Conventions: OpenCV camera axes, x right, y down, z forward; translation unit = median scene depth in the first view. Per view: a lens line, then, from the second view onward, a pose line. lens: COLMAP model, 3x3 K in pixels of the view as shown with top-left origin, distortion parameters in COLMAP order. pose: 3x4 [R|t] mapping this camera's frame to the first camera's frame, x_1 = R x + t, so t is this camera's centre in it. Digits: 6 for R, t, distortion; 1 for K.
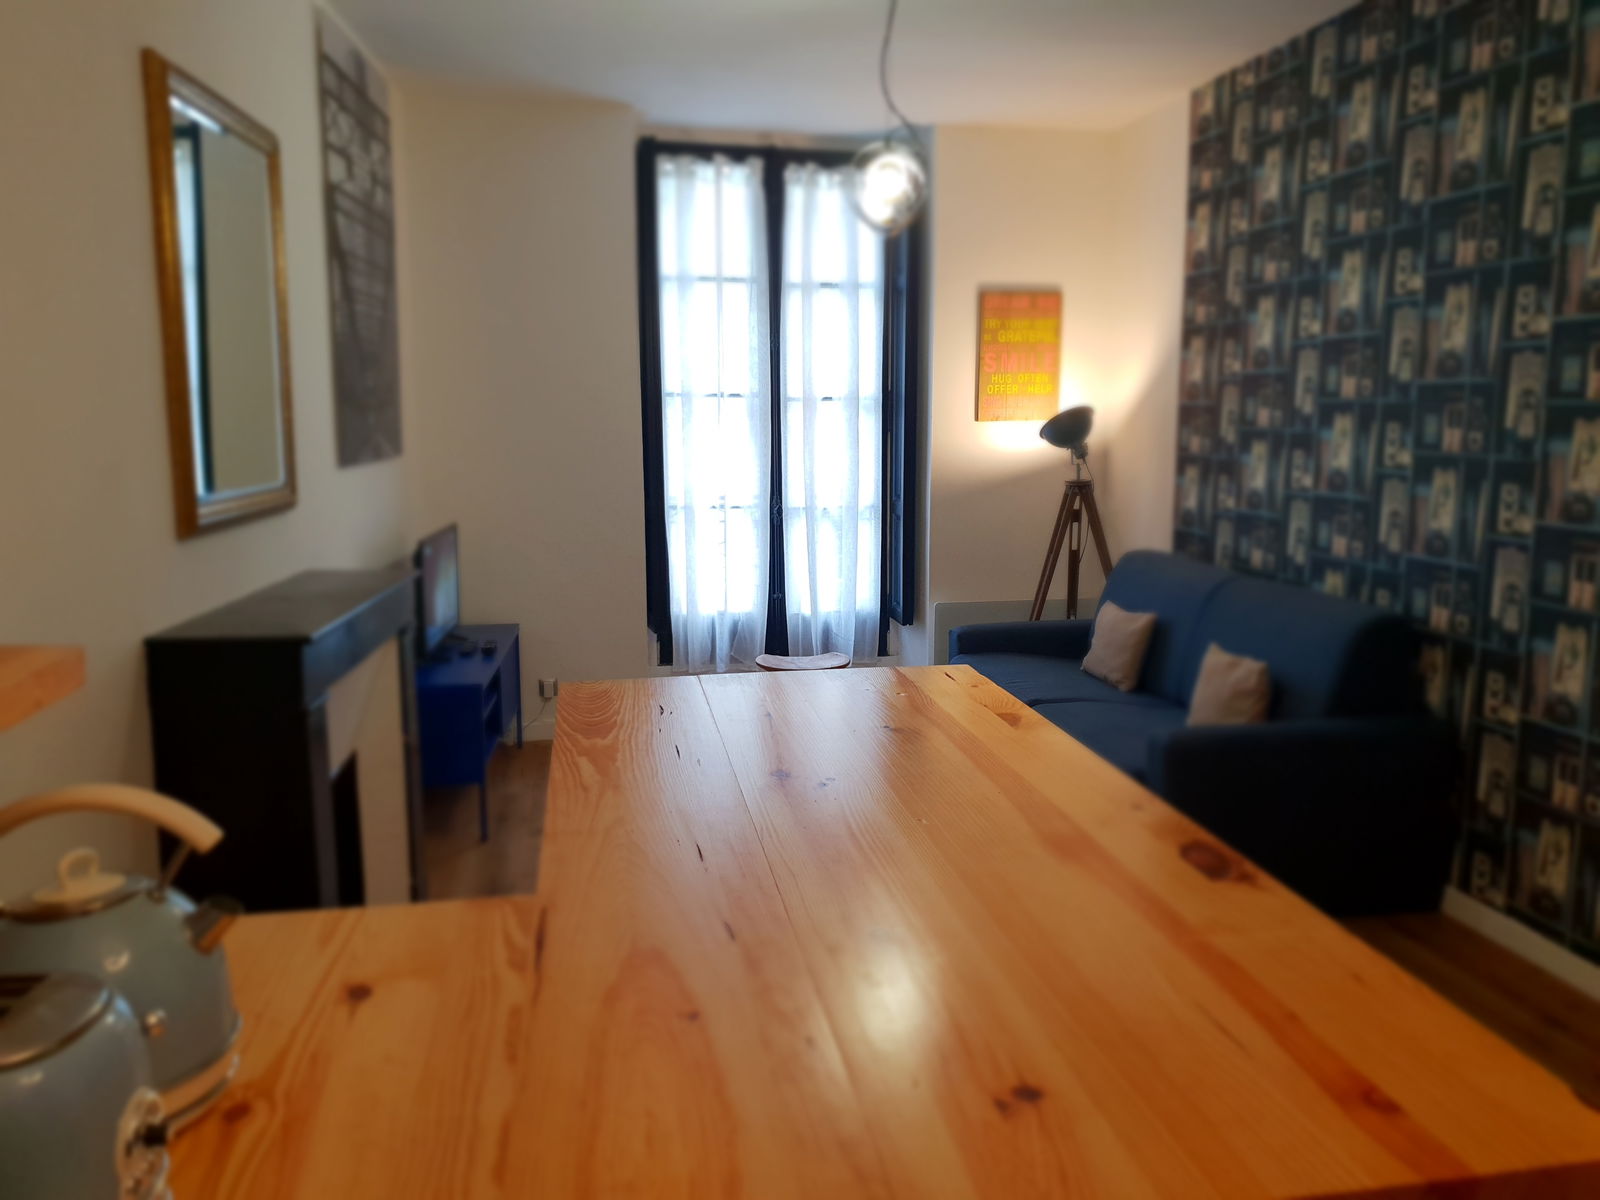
lens RADIAL K [[1228.8, 0, 799.1], [0, 1228.8, 555.9], [0, 0, 1]] dist [0.061156, -0.002068]
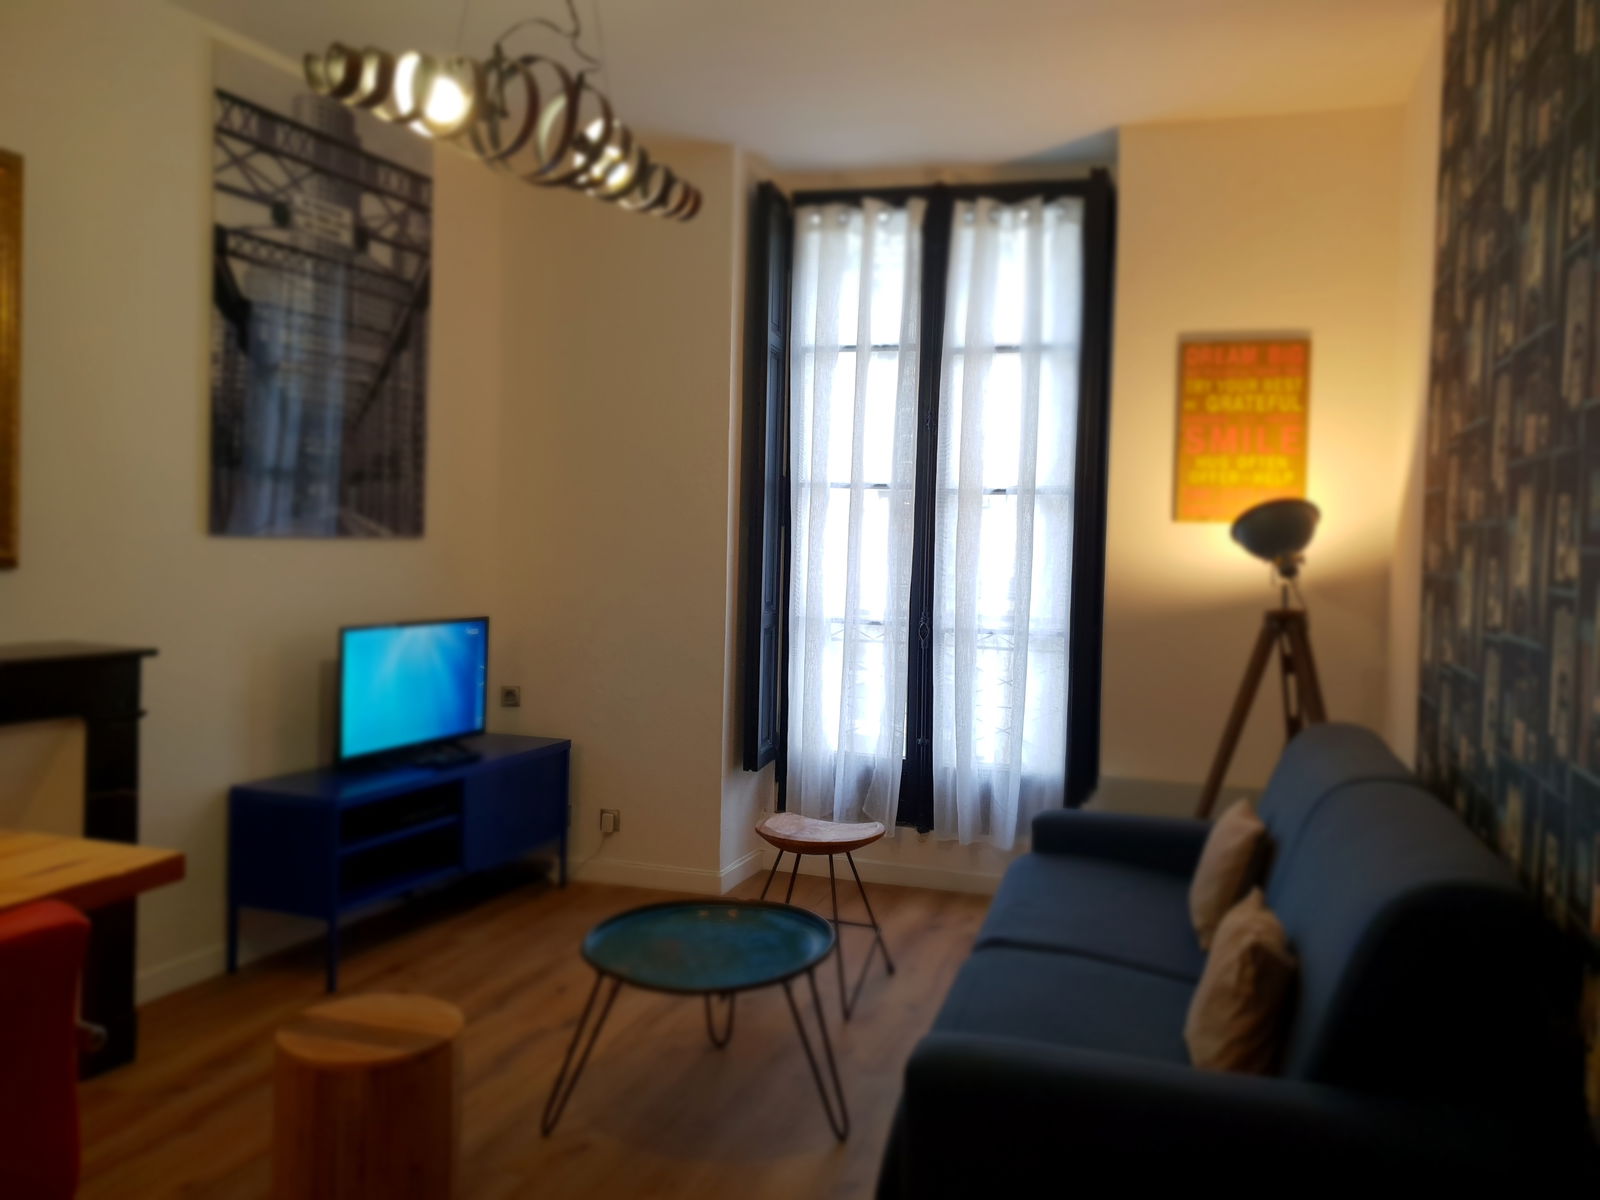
lens RADIAL K [[1228.8, 0, 799.1], [0, 1228.8, 555.9], [0, 0, 1]] dist [0.061156, -0.002068]
pose [[0.886332, 0.031032, -0.462009, 0.284578], [-0.081373, 0.992663, -0.089433, -0.008514], [0.455844, 0.116862, 0.882355, 0.274595]]
